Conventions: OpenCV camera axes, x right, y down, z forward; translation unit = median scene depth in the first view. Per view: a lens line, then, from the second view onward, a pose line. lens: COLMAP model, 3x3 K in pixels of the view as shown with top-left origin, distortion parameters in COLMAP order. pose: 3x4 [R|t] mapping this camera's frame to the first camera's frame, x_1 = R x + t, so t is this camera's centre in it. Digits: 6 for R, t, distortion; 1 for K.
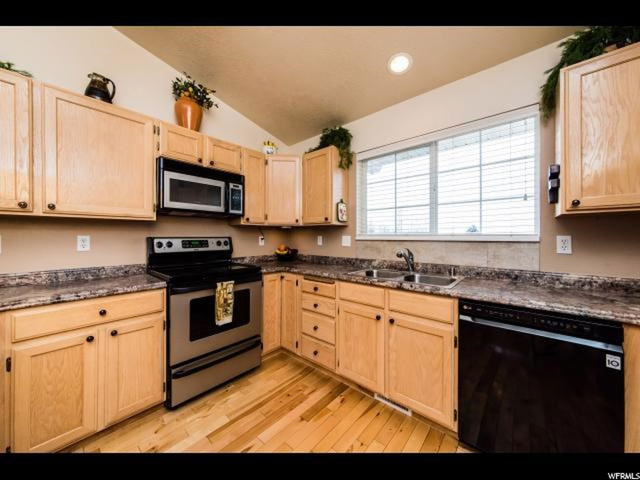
lens RADIAL K [[226.9, 0, 350.4], [0, 226.9, 236.8], [0, 0, 1]] dist [0.000284, 0.000047]
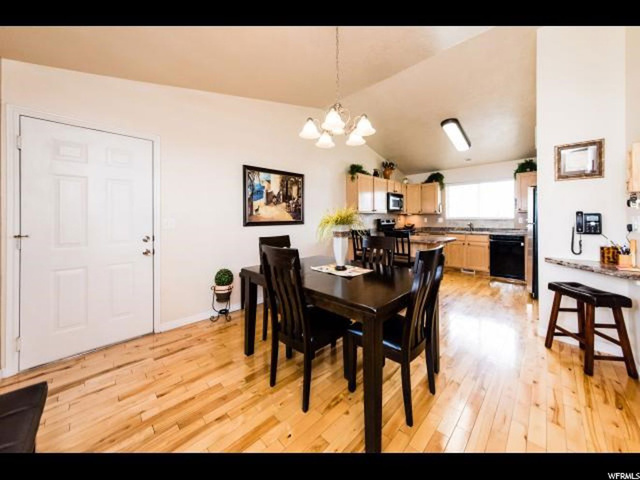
lens RADIAL K [[251.8, 0, 360.9], [0, 251.8, 215.2], [0, 0, 1]] dist [0.001058, 0.000055]
pose [[0.999916, -0.006073, -0.011492, -1.140333], [0.005900, 0.999869, -0.015044, 0.000973], [0.011582, 0.014975, 0.999821, -2.277961]]
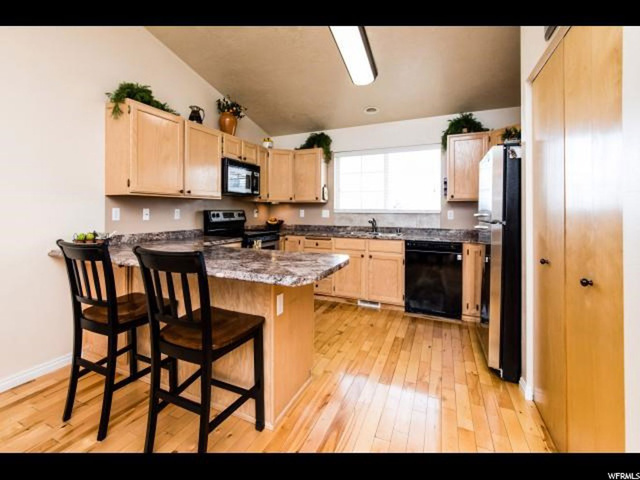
lens RADIAL K [[289.5, 0, 320.6], [0, 289.5, 210.6], [0, 0, 1]] dist [0.001846, 0.000273]
pose [[0.969263, 0.004668, 0.245984, -0.683520], [-0.004372, 0.999989, -0.001751, 0.004234], [-0.245989, 0.000622, 0.969272, -1.017463]]
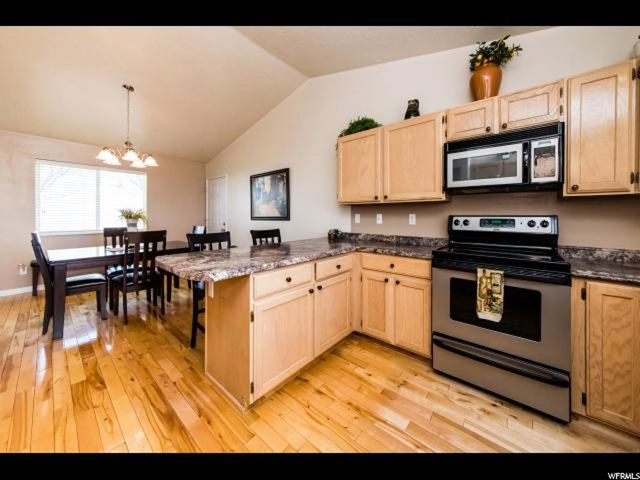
lens RADIAL K [[228.2, 0, 295.9], [0, 228.2, 215.9], [0, 0, 1]] dist [-0.000172, -0.000043]
pose [[-0.096652, 0.001491, -0.995317, 0.330555], [-0.001561, 0.999997, 0.001649, 0.003762], [0.995317, 0.001713, -0.096650, 0.371533]]
